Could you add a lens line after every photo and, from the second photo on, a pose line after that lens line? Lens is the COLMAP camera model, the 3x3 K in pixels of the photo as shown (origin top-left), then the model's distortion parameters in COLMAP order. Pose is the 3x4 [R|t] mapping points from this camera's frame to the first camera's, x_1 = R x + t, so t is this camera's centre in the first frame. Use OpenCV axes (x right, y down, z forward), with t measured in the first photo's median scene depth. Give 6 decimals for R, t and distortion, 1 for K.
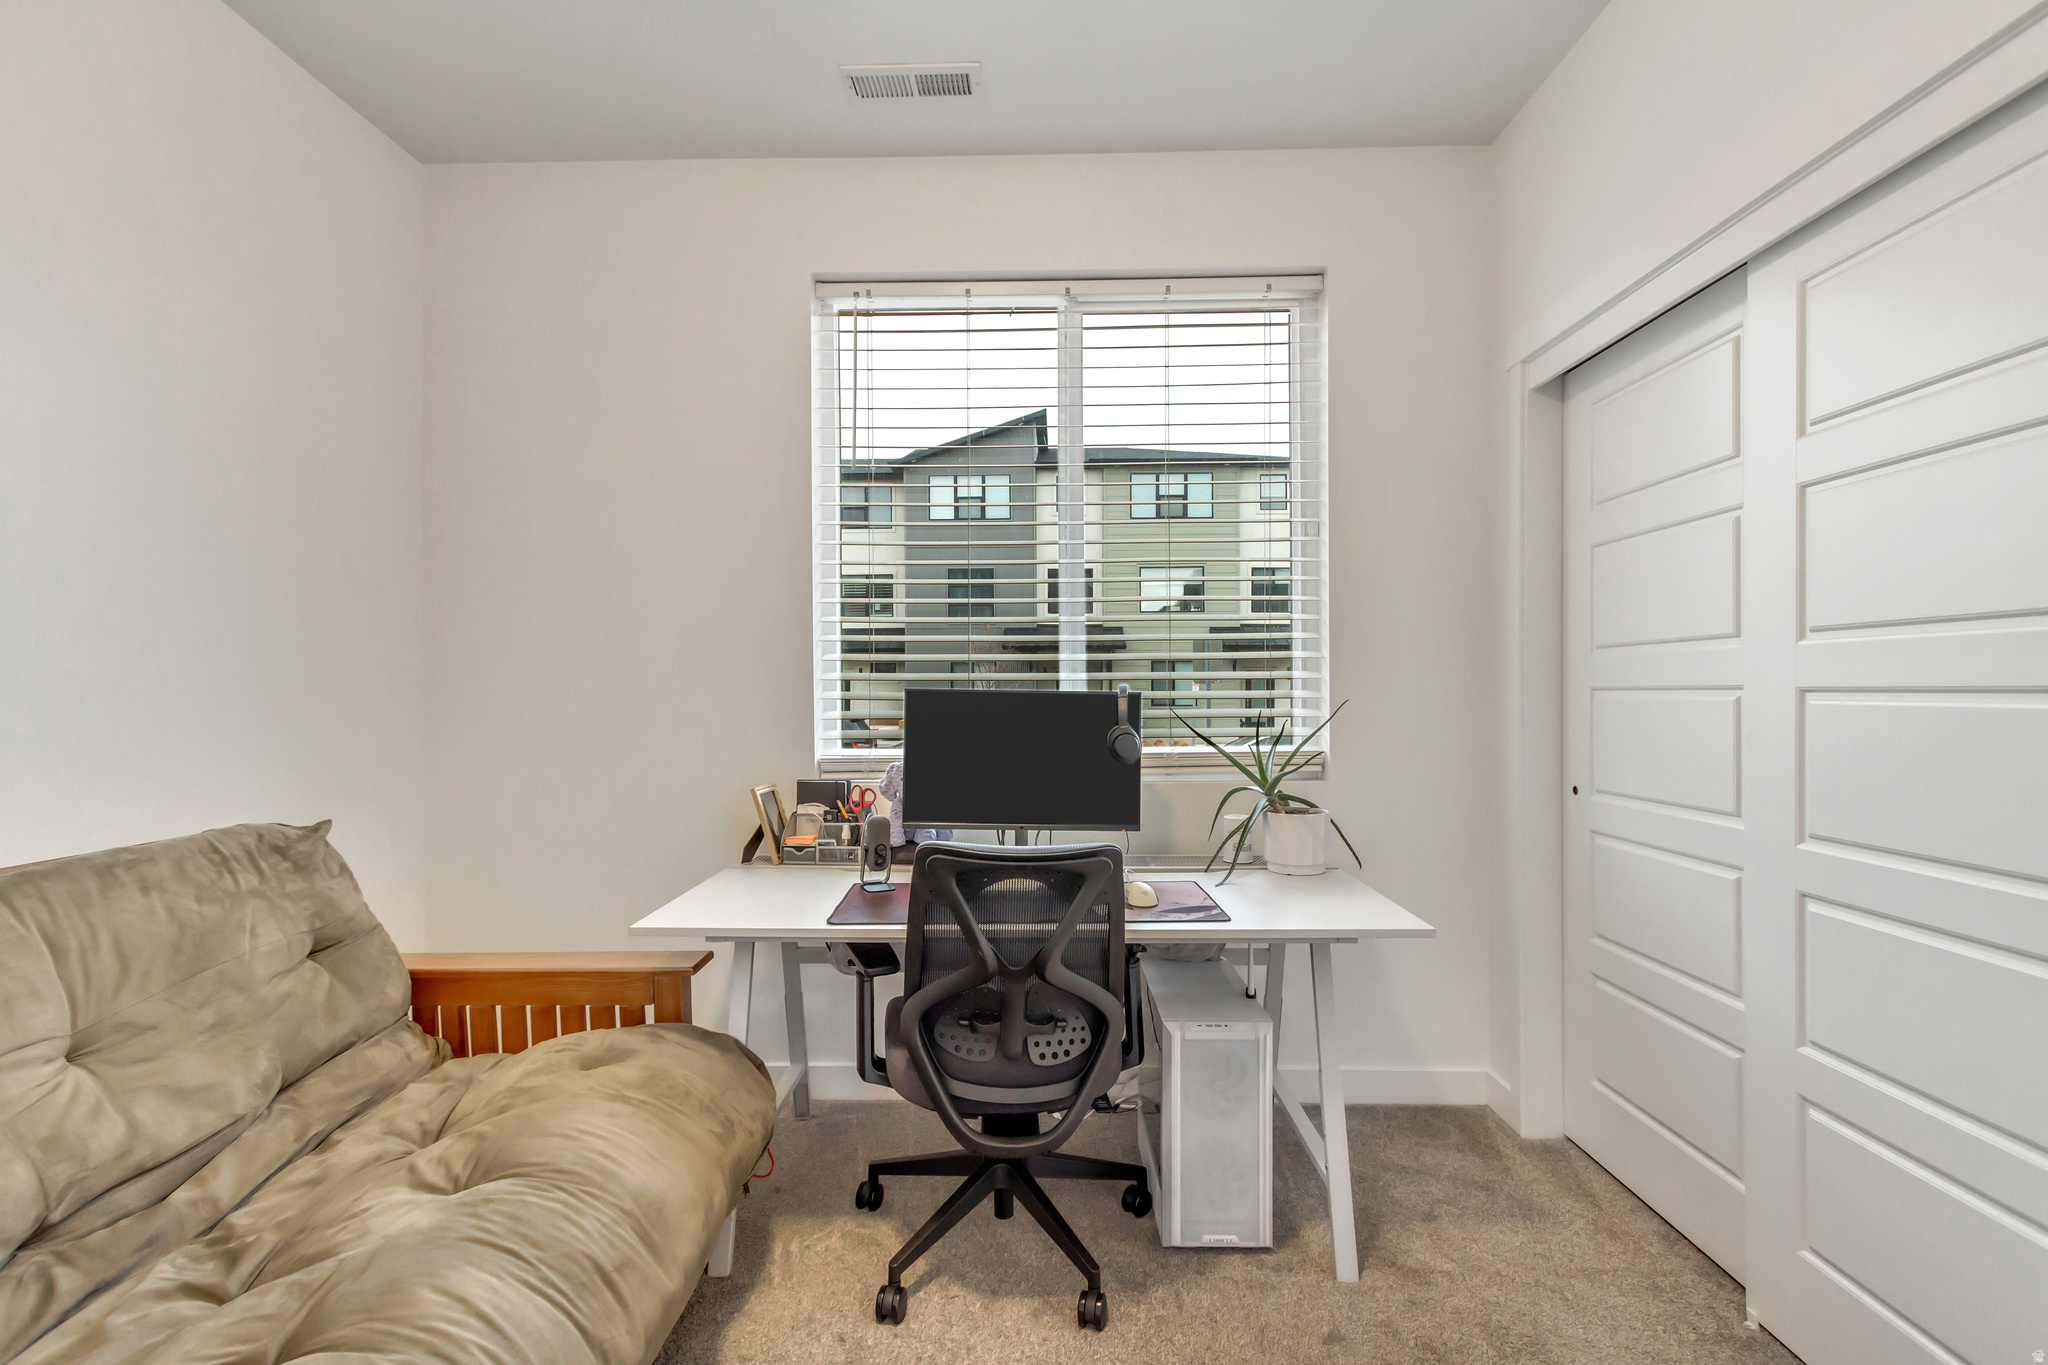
lens RADIAL K [[945.2, 0, 1022.1], [0, 945.2, 694.7], [0, 0, 1]] dist [0.012483, -0.003415]
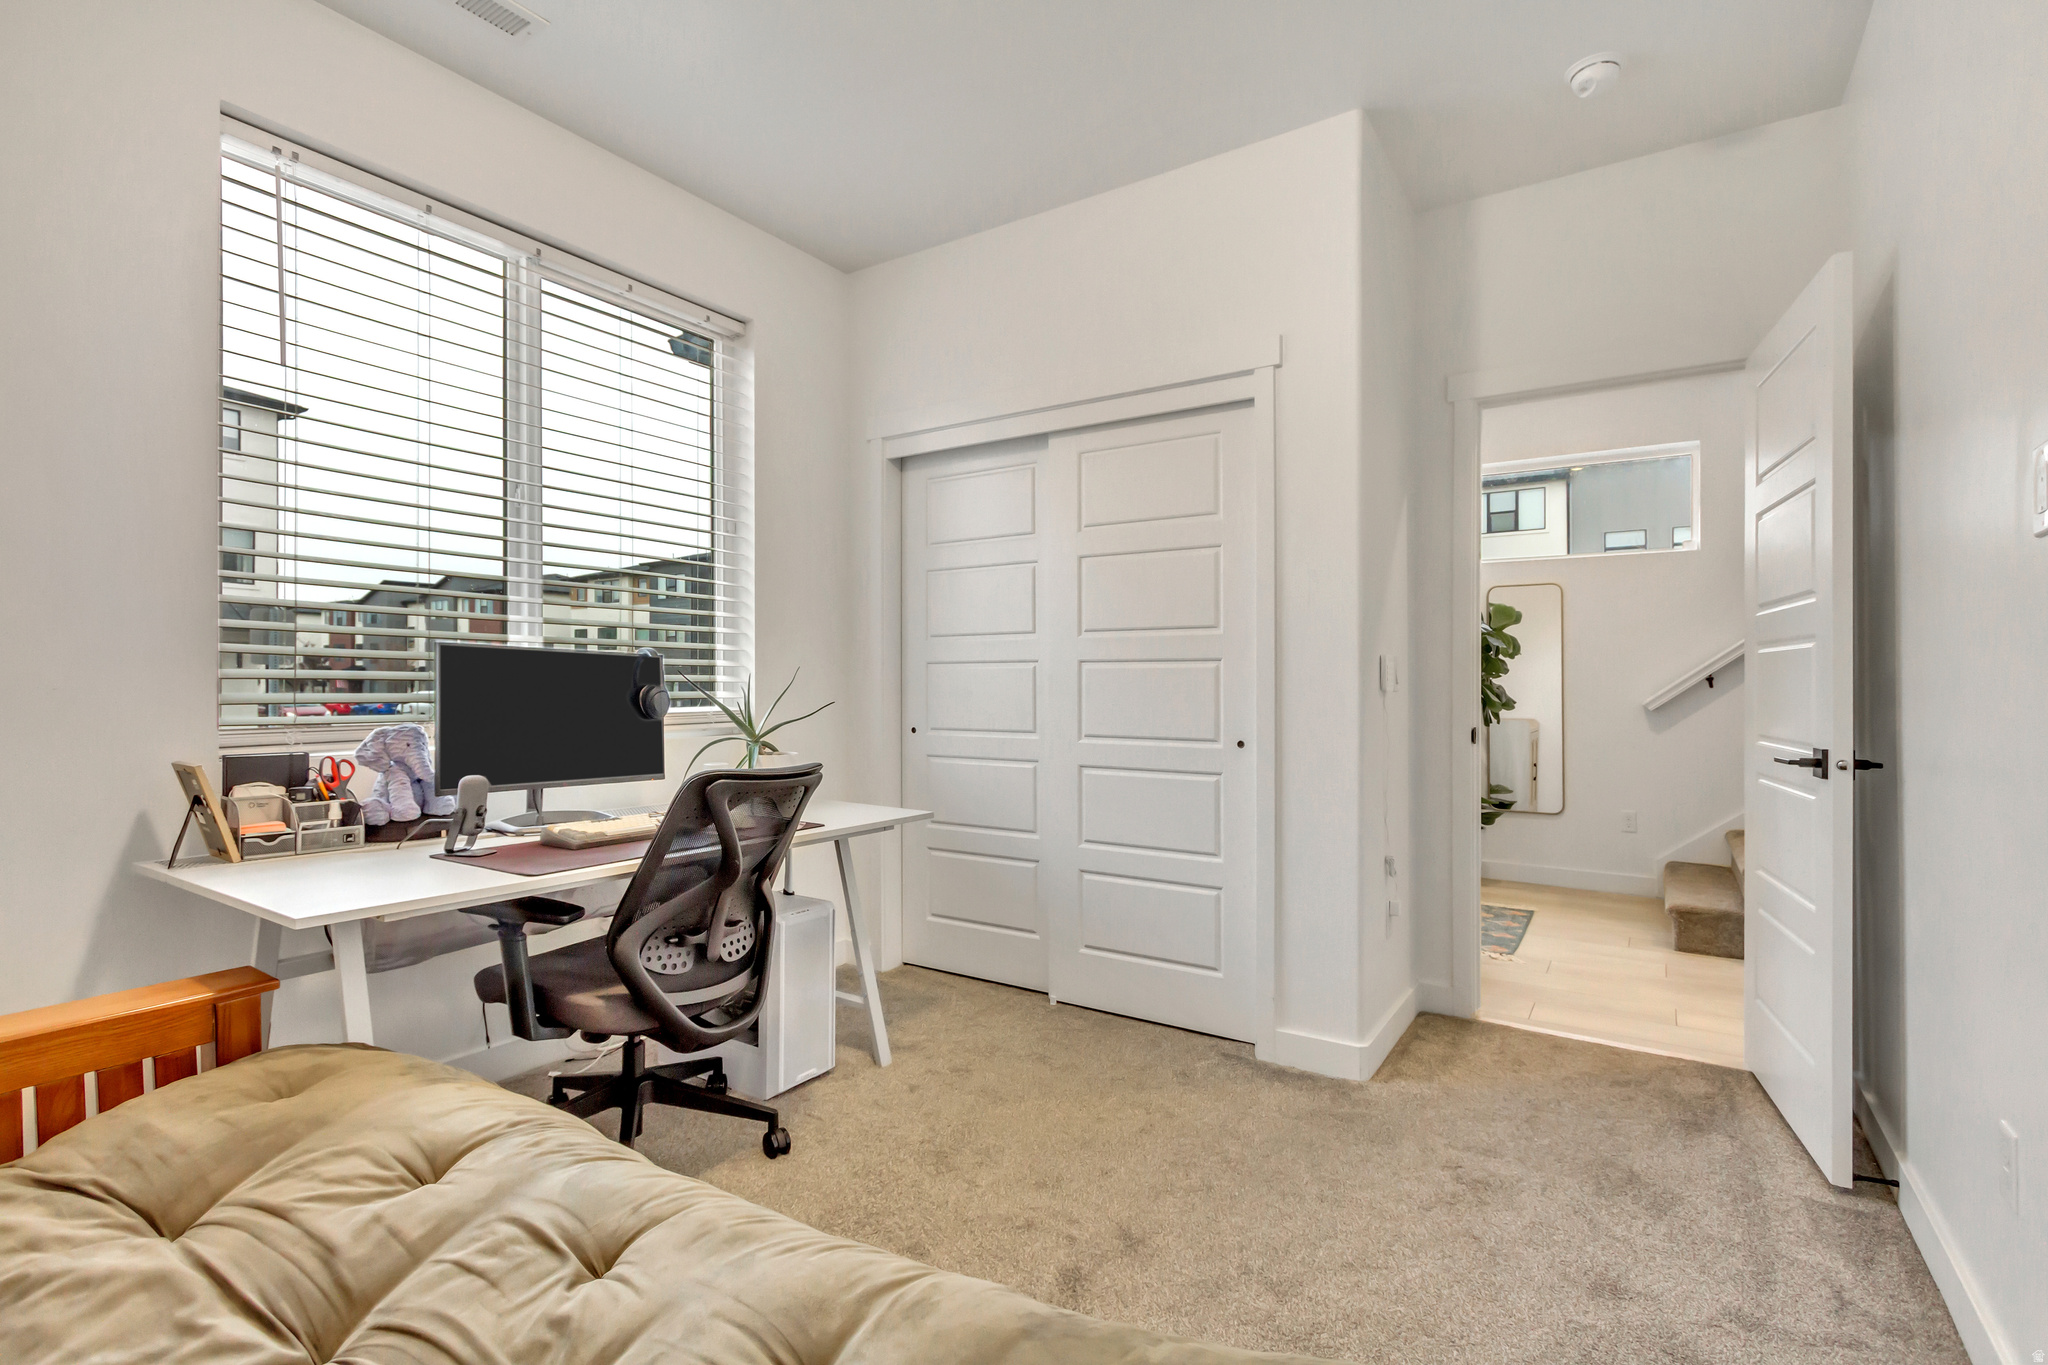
lens RADIAL K [[945.2, 0, 1040.8], [0, 945.2, 673.7], [0, 0, 1]] dist [0.012483, -0.003415]
pose [[0.528034, 0.018021, 0.849032, -0.604703], [-0.004102, 0.999817, -0.018670, 0.039414], [-0.849213, 0.006376, 0.528012, 0.031309]]
